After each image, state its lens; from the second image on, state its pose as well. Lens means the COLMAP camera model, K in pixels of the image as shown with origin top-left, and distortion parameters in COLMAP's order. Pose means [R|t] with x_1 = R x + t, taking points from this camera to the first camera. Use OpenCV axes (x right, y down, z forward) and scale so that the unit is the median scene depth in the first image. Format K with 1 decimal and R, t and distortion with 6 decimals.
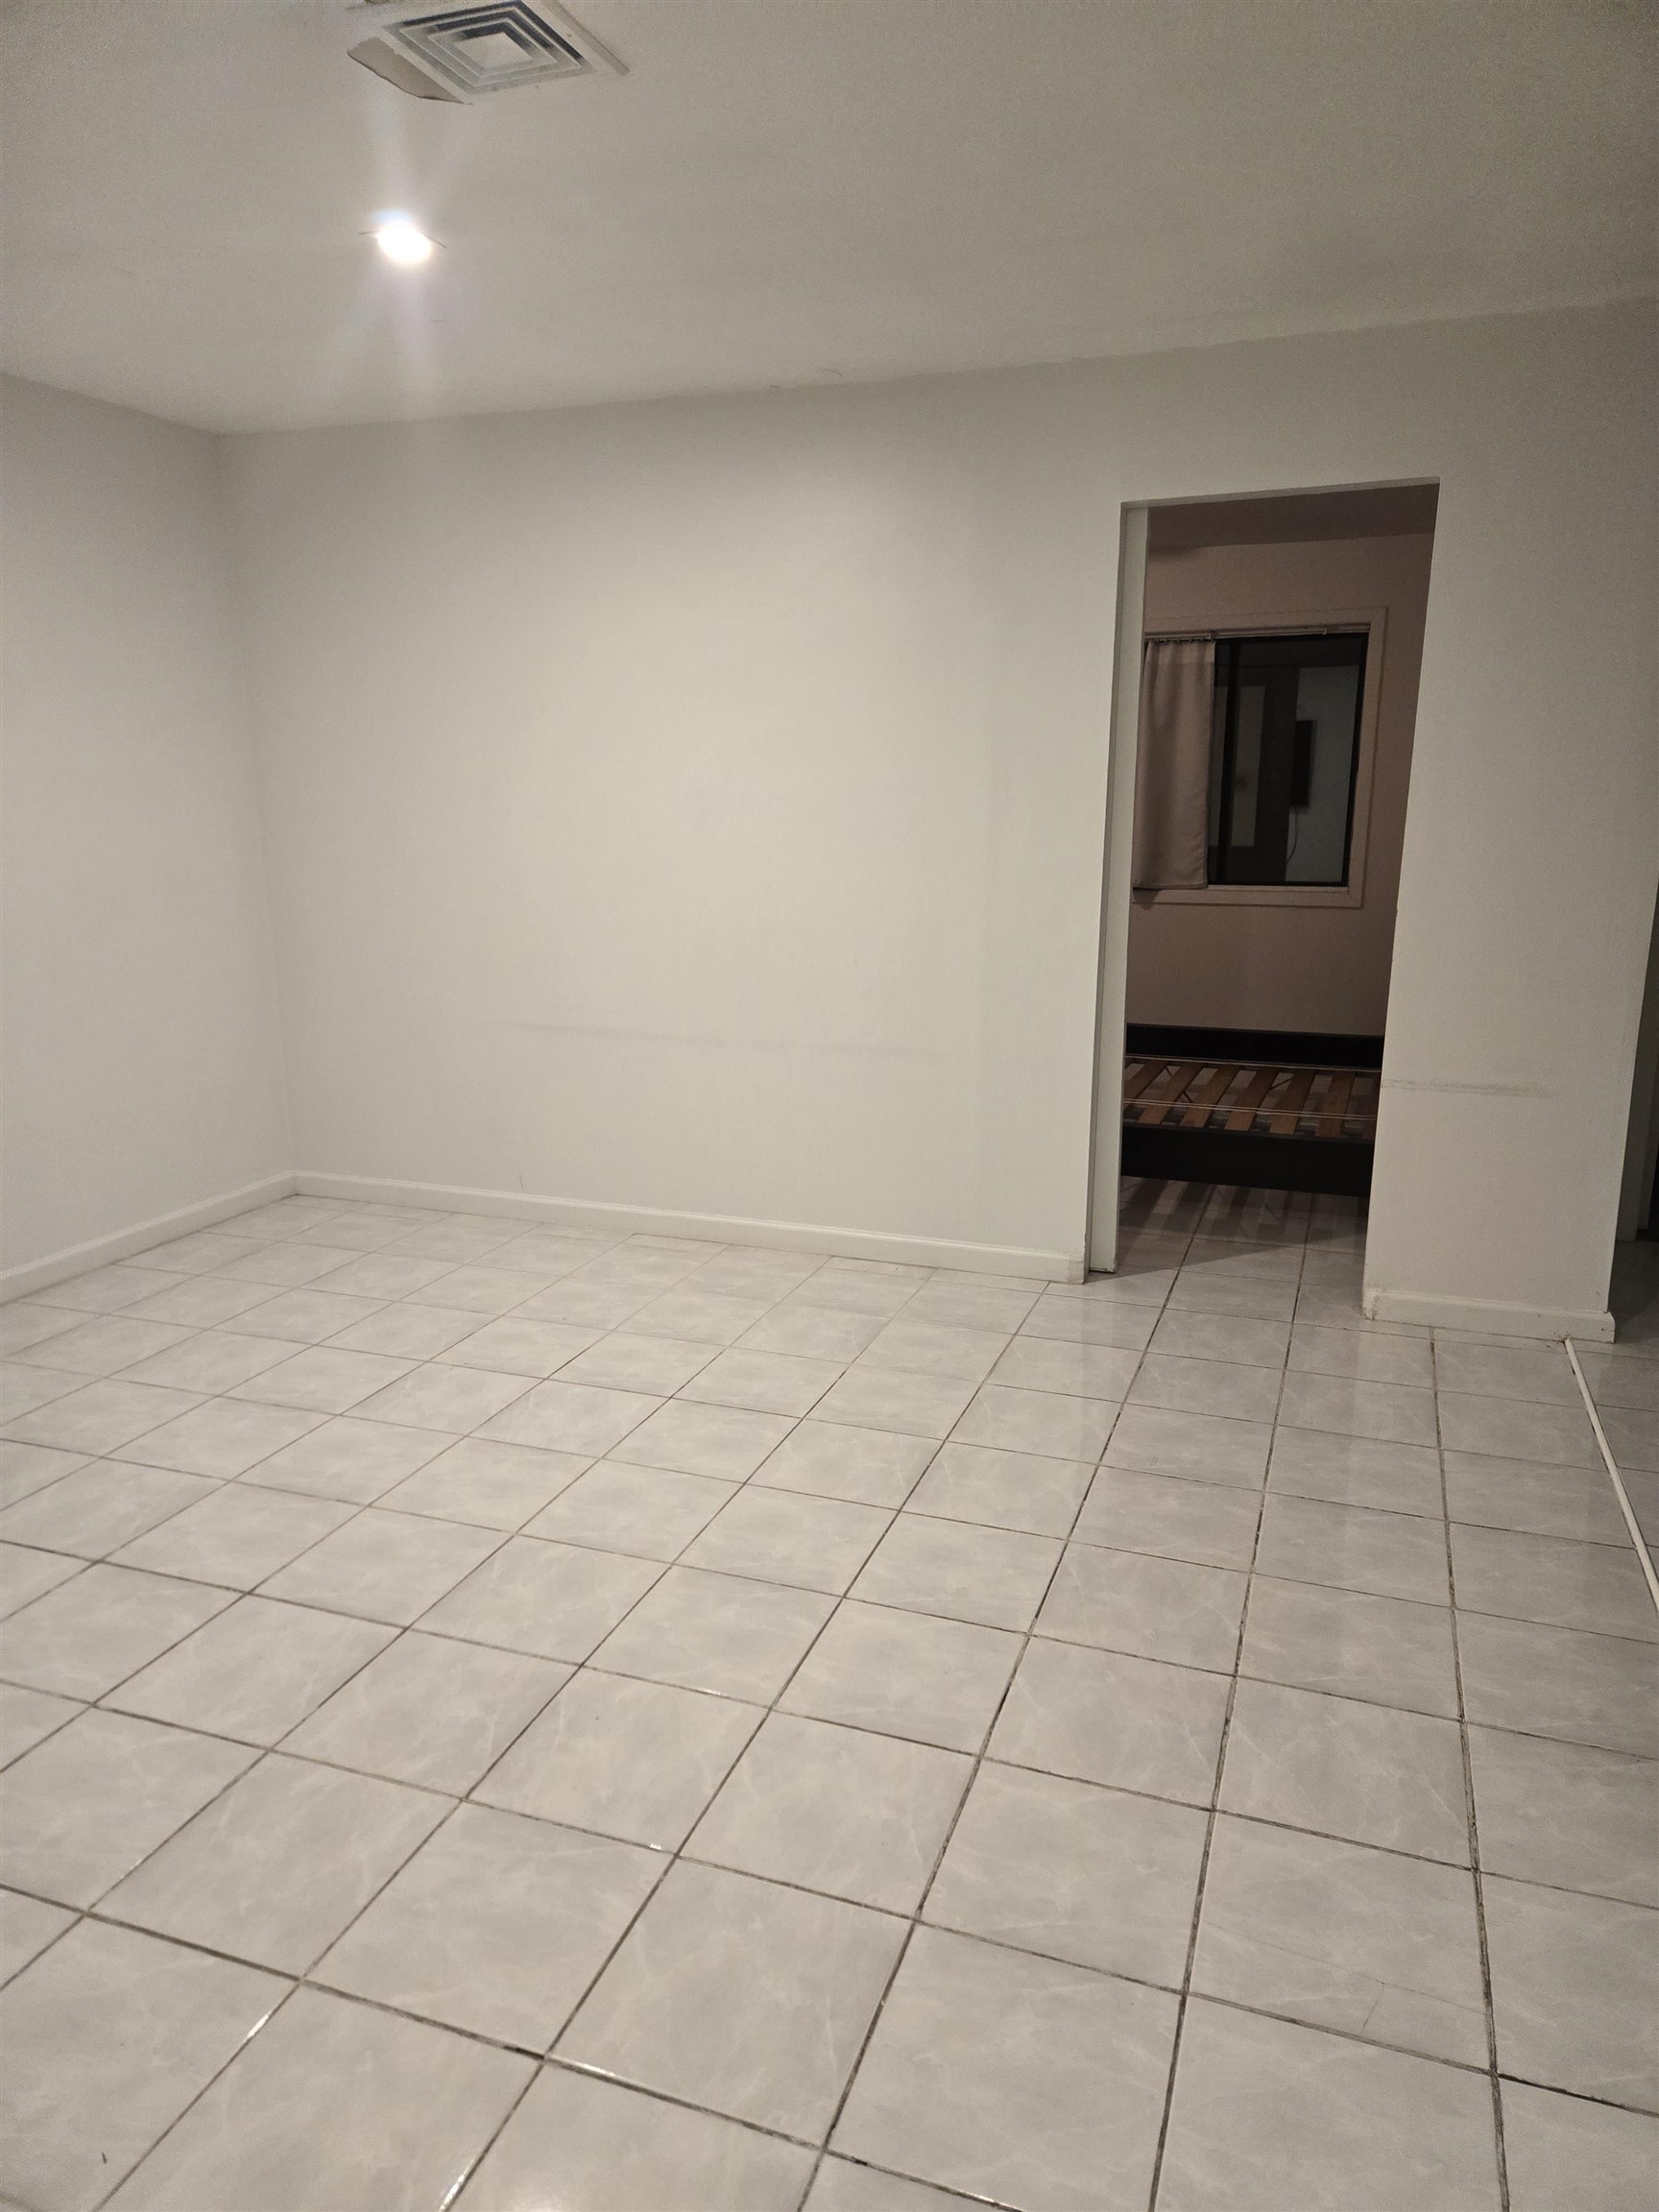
lens RADIAL K [[1459.7, 0, 838.8], [0, 1459.7, 1075.9], [0, 0, 1]] dist [0.092997, -0.072785]
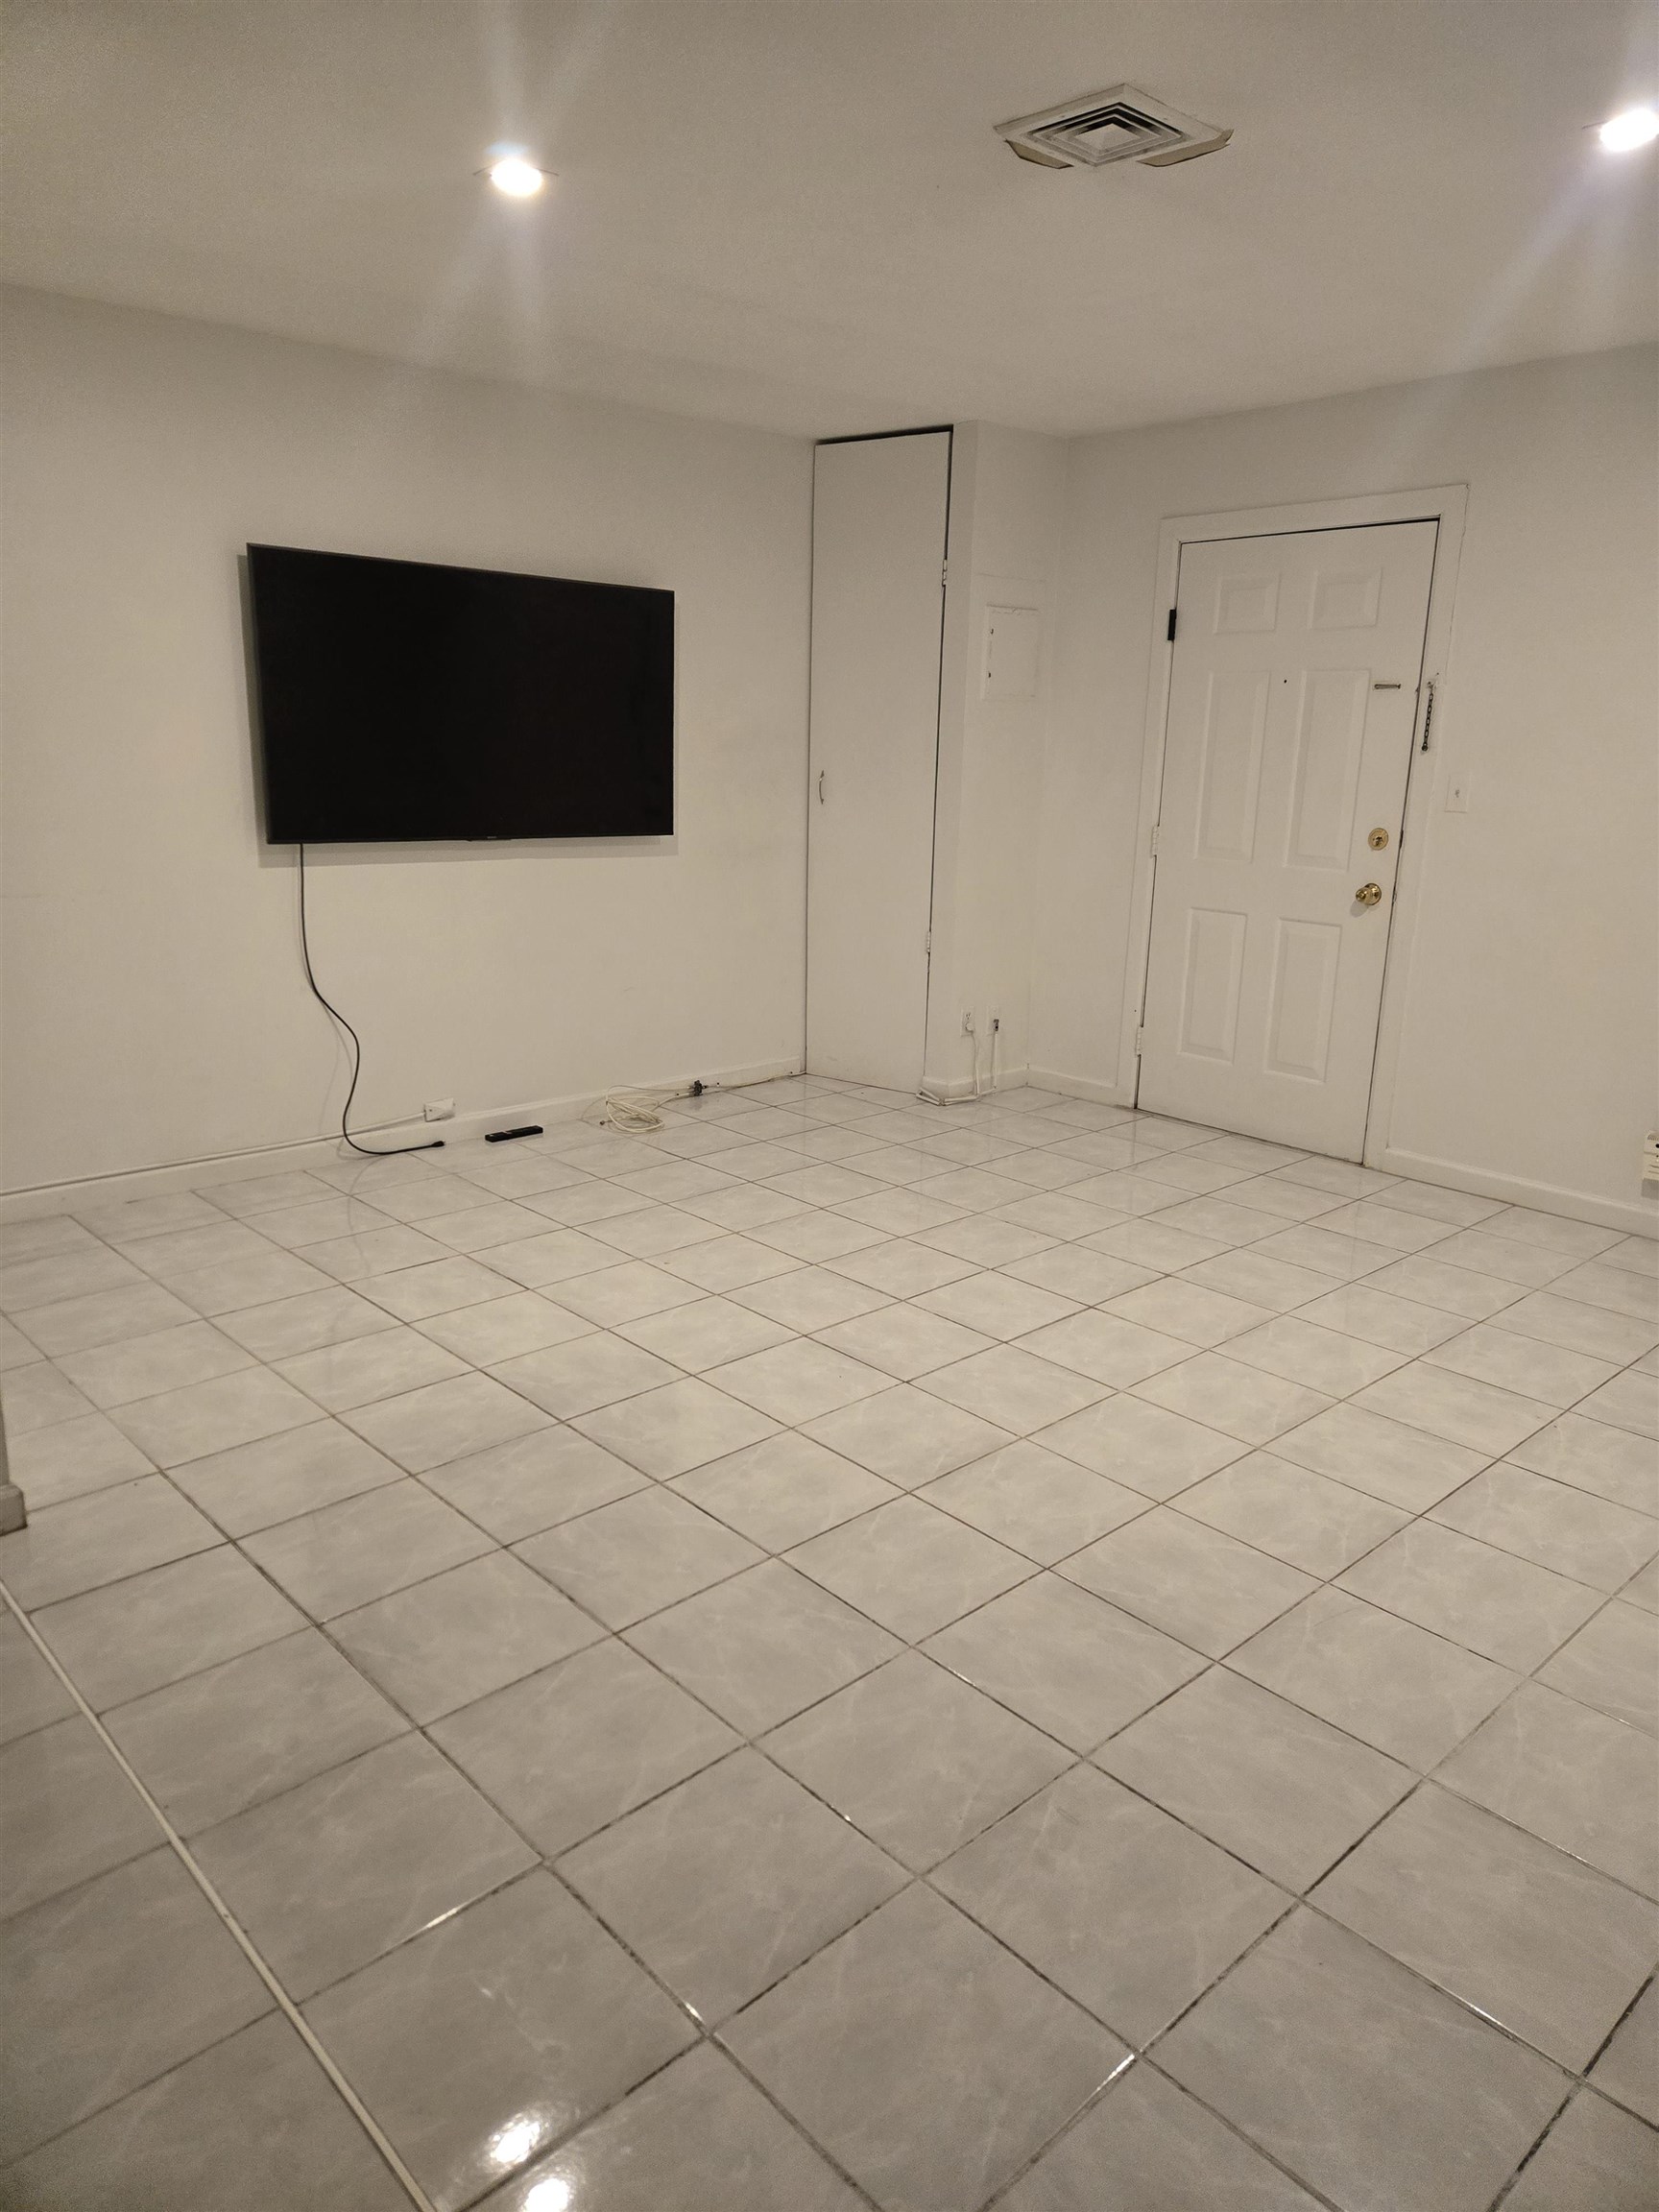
lens RADIAL K [[1459.7, 0, 838.8], [0, 1459.7, 1075.9], [0, 0, 1]] dist [0.092997, -0.072785]
pose [[-0.449543, 0.203347, -0.869805, 1.019638], [-0.197178, 0.927134, 0.318658, -0.294058], [0.871224, 0.314757, -0.376691, 1.441172]]
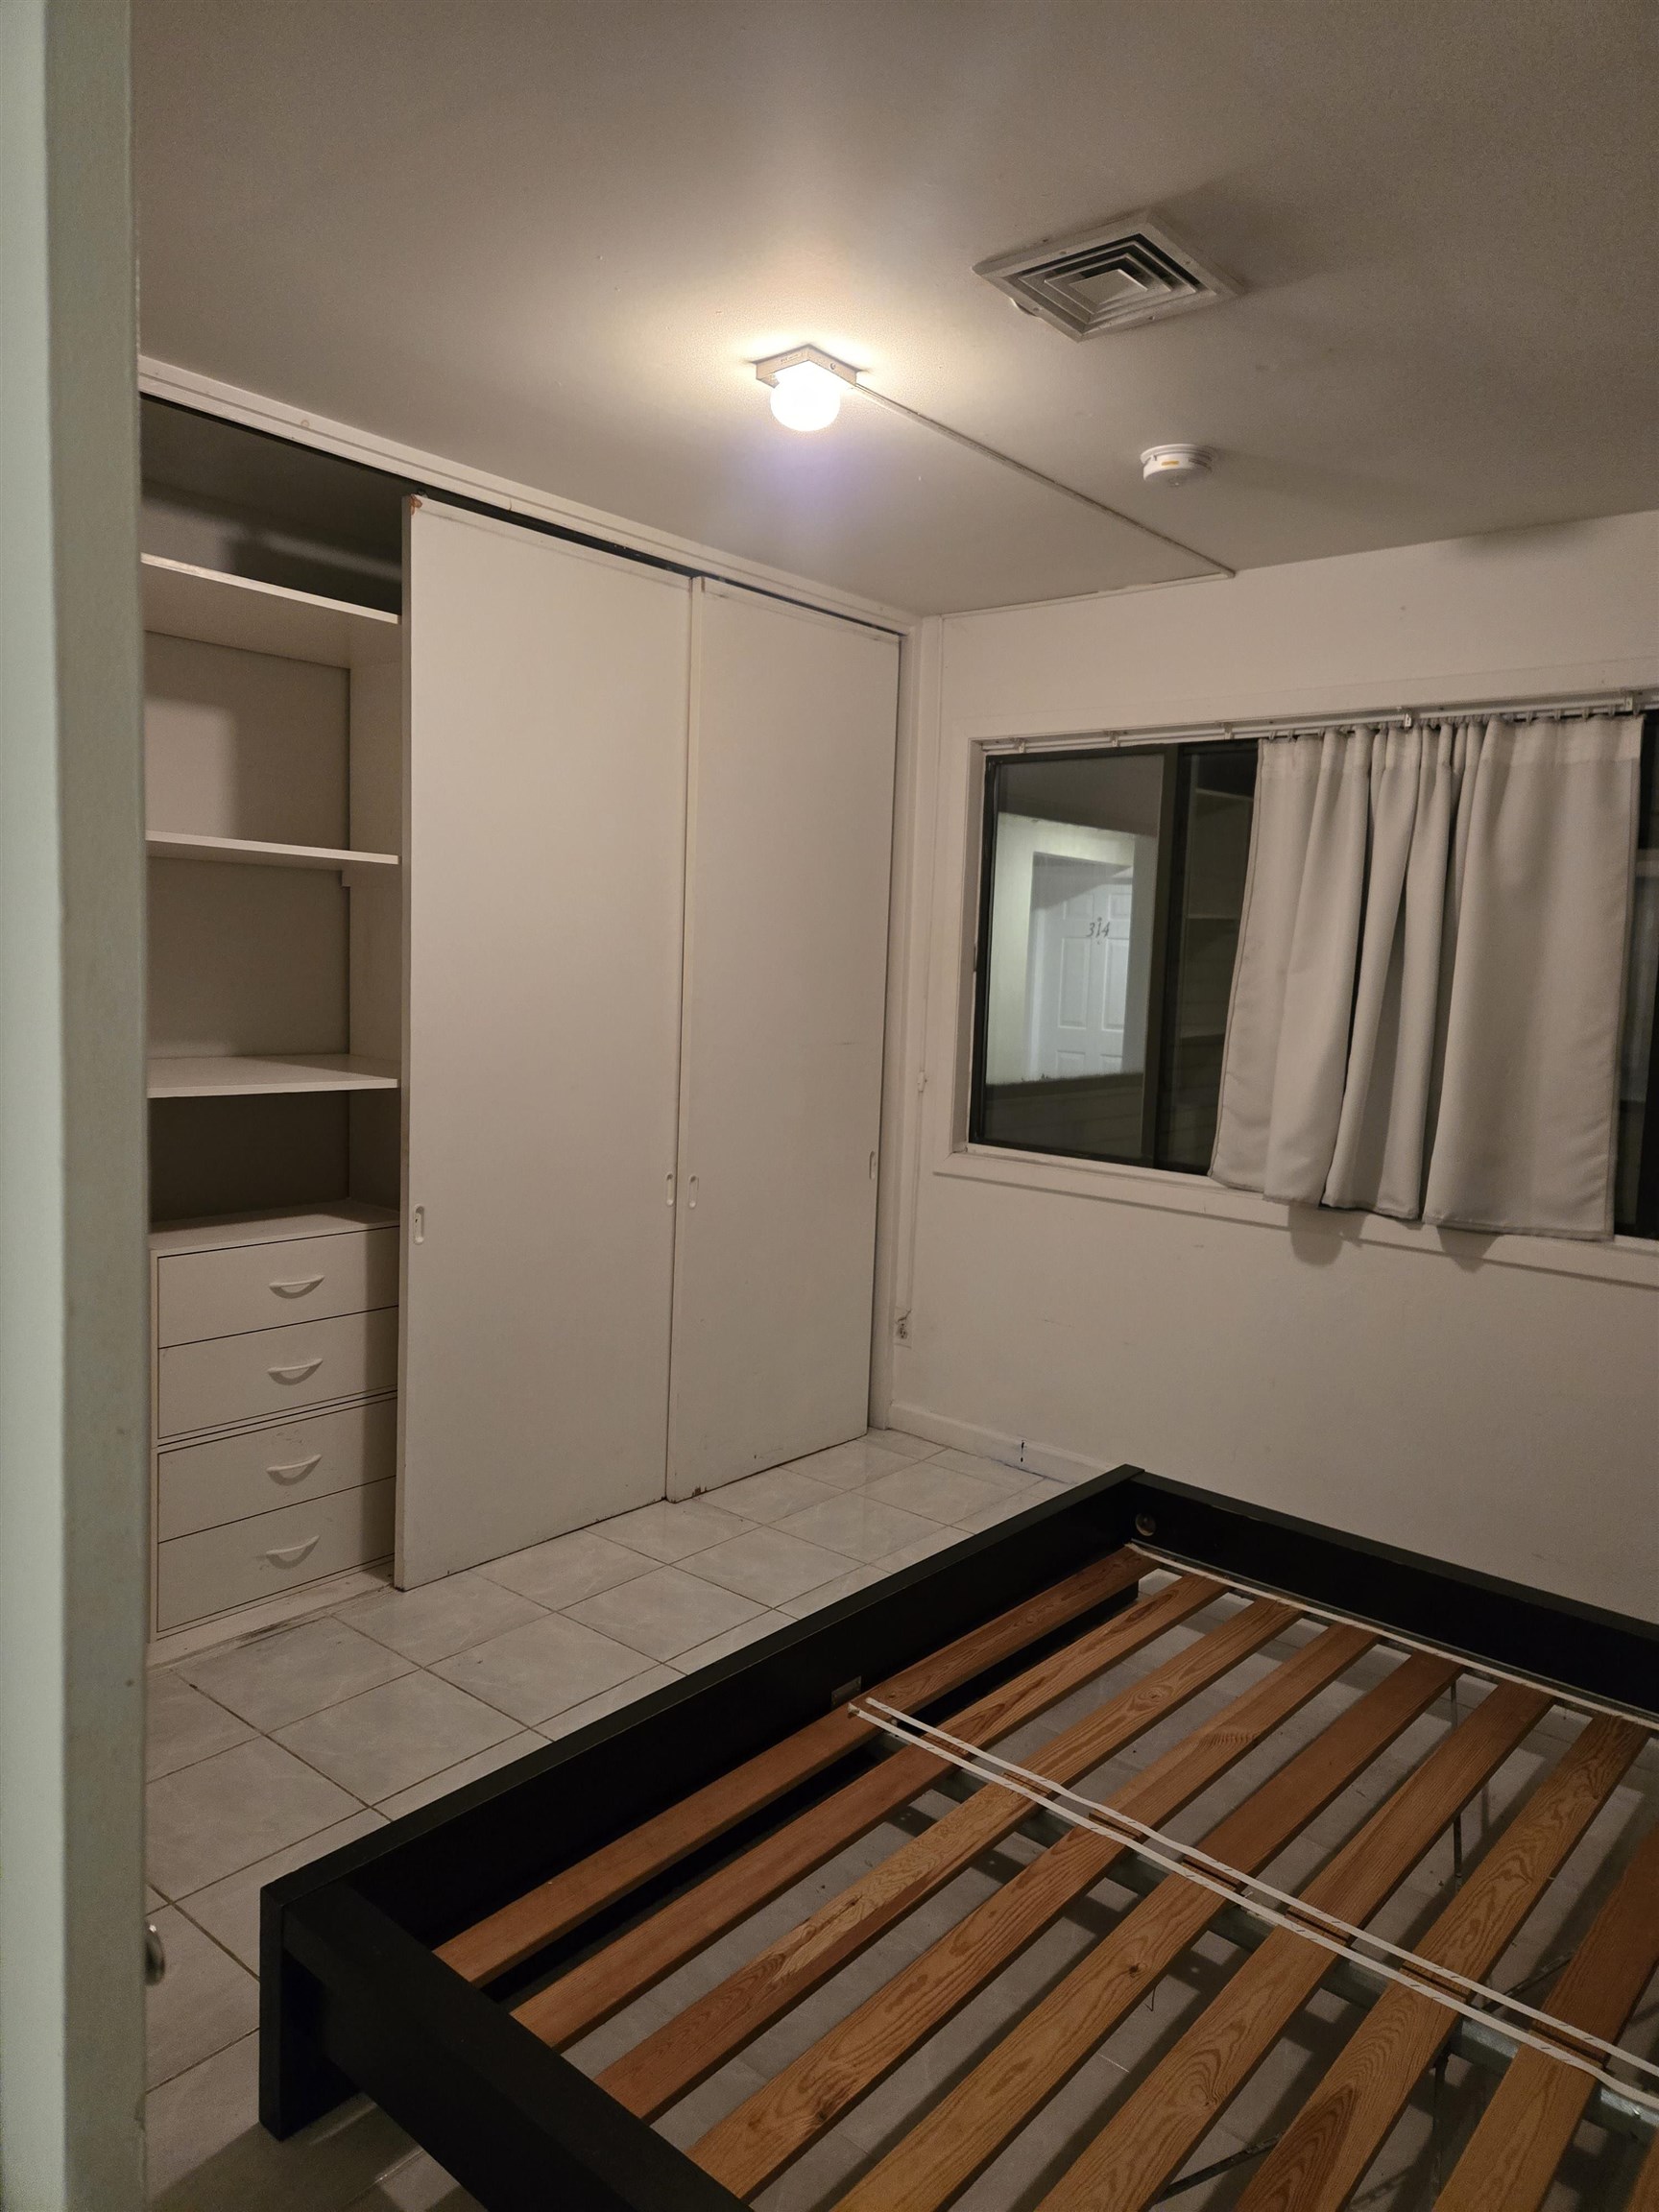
lens RADIAL K [[1474.5, 0, 839.7], [0, 1474.5, 1102.6], [0, 0, 1]] dist [0.093174, -0.079605]
pose [[0.931207, 0.068537, -0.357990, 0.018839], [-0.106575, 0.990438, -0.087605, -0.010242], [0.348563, 0.119731, 0.929607, 0.046963]]
